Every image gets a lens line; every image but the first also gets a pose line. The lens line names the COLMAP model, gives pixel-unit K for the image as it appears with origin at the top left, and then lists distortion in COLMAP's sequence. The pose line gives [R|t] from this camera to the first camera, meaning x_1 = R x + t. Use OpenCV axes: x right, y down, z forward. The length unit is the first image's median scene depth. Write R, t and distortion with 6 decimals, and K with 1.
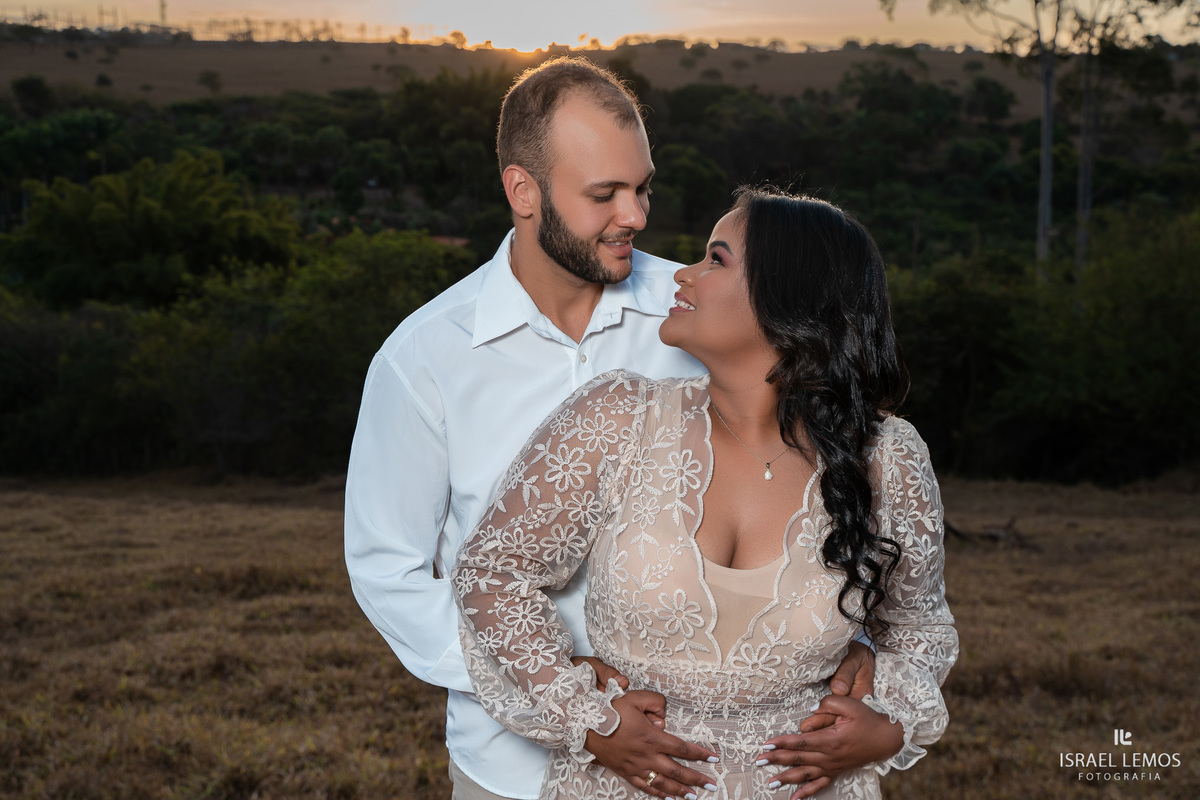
lens RADIAL K [[1475.8, 0, 600.0], [0, 1475.8, 400.0], [0, 0, 1]] dist [-0.001455, 0.182179]
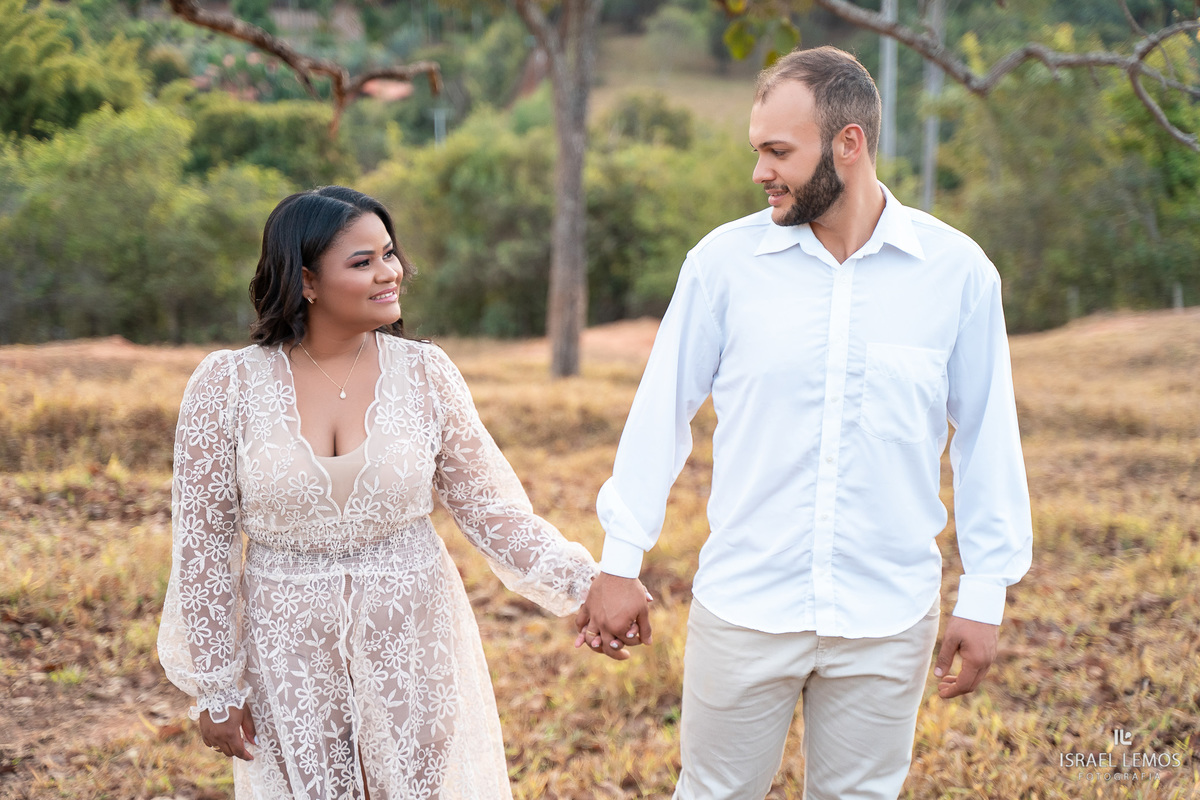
lens RADIAL K [[2137.1, 0, 595.1], [0, 2137.1, 401.7], [0, 0, 1]] dist [0.207490, 0.047907]
pose [[0.999163, 0.007923, -0.040138, 0.095928], [-0.006155, 0.999013, 0.043982, 0.005691], [0.040447, -0.043698, 0.998226, -0.185405]]
